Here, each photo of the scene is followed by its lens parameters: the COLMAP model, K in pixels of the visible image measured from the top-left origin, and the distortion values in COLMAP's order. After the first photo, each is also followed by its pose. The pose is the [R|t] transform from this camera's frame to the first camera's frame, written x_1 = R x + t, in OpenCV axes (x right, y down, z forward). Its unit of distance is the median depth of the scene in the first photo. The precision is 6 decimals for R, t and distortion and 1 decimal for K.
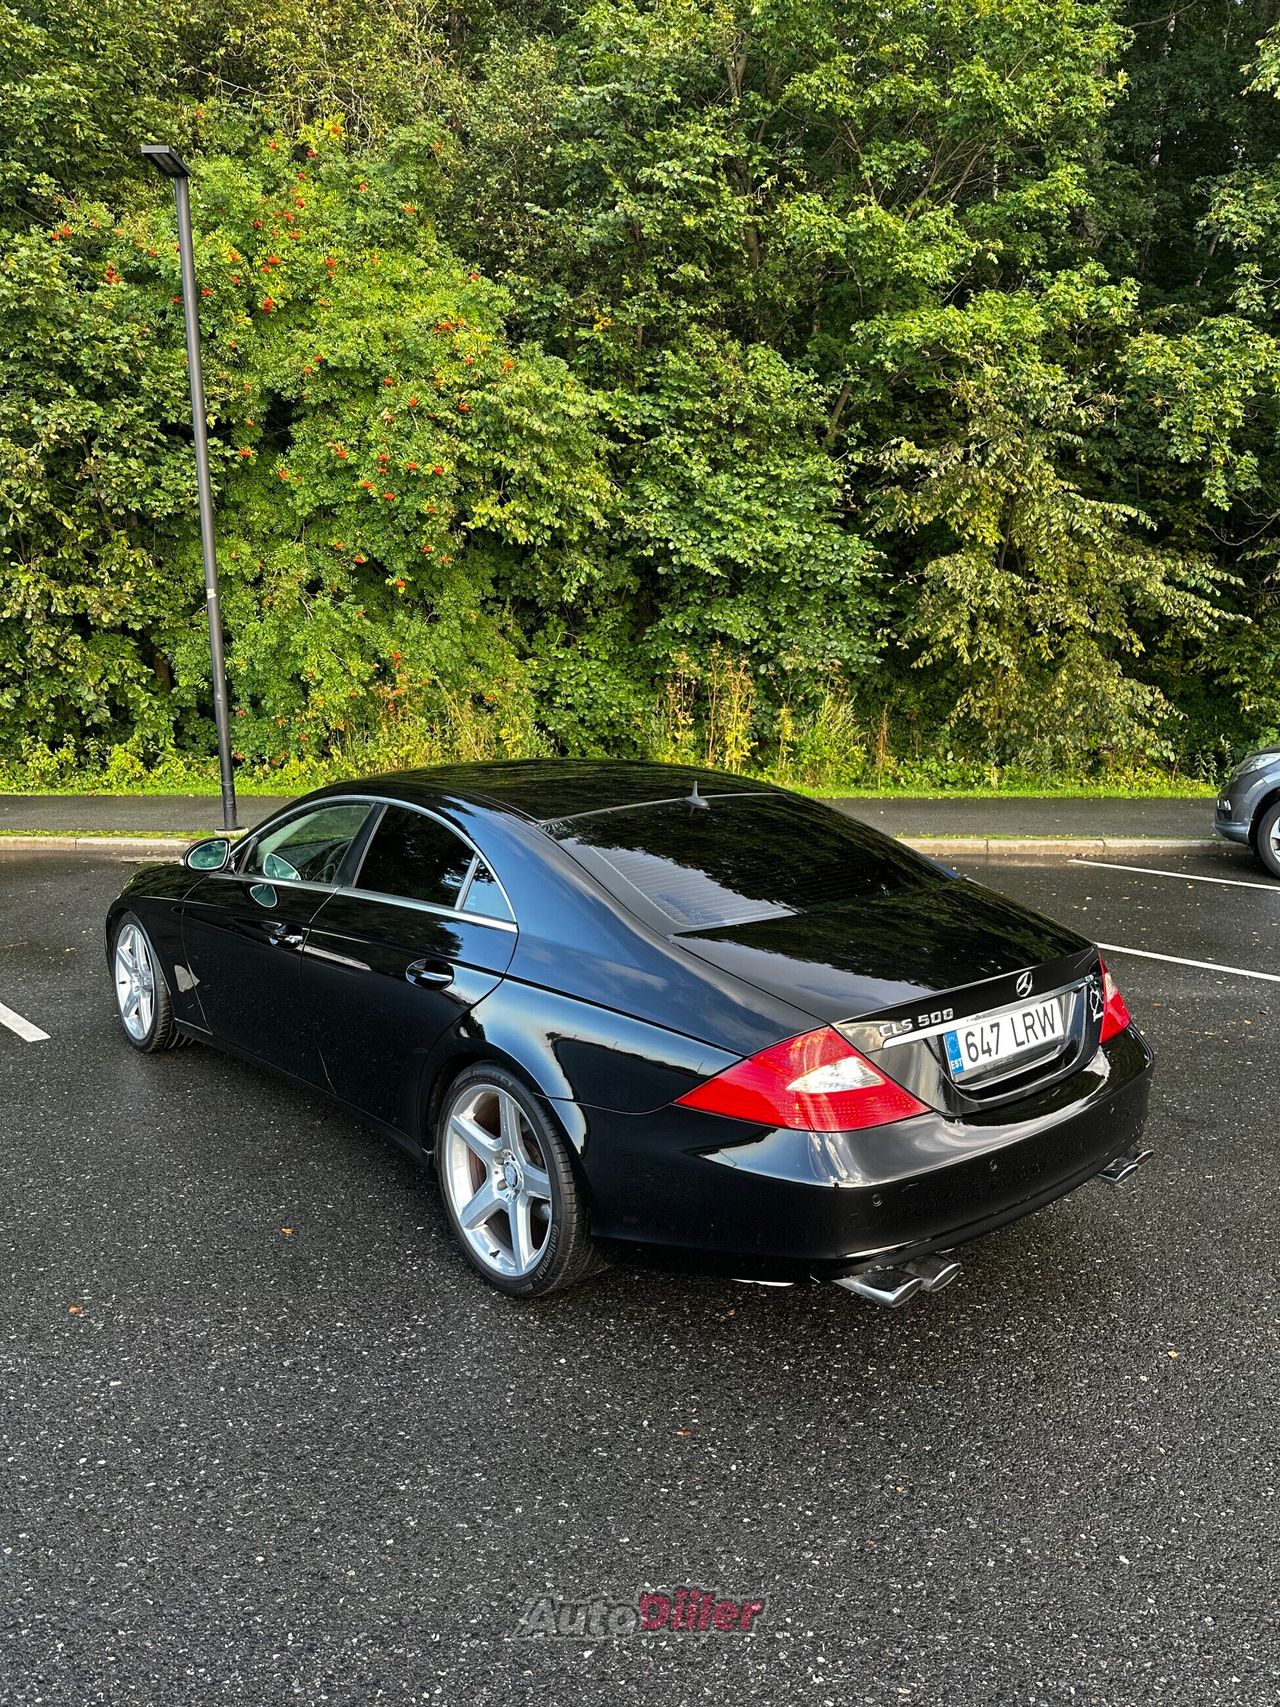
lens RADIAL K [[1165.0, 0, 641.8], [0, 1165.0, 887.6], [0, 0, 1]] dist [0.010880, -0.039888]
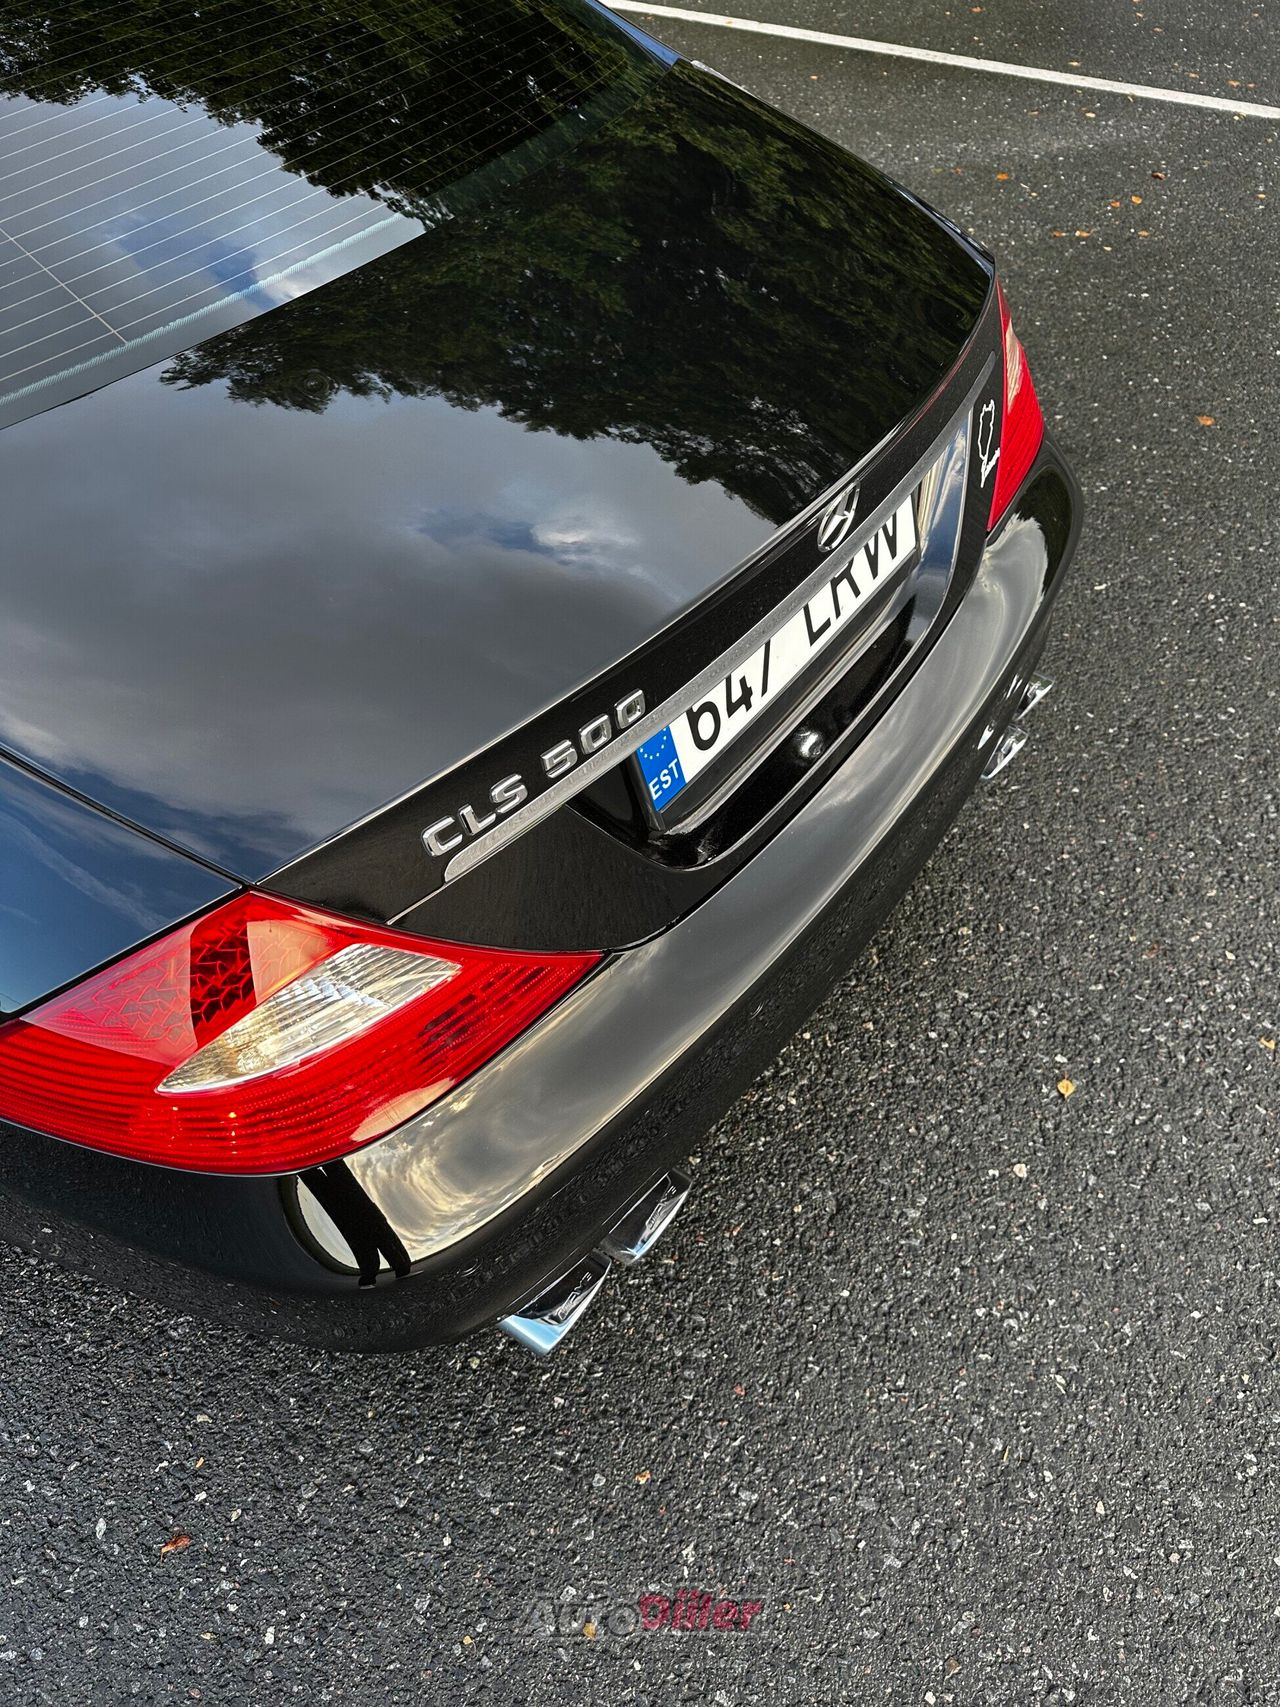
lens RADIAL K [[1207.7, 0, 616.4], [0, 1207.7, 852.6], [0, 0, 1]] dist [0.001596, -0.000328]
pose [[0.976305, -0.185290, 0.111786, 0.192198], [0.078779, 0.785449, 0.613892, -0.066532], [-0.201550, -0.590539, 0.781435, 0.633821]]
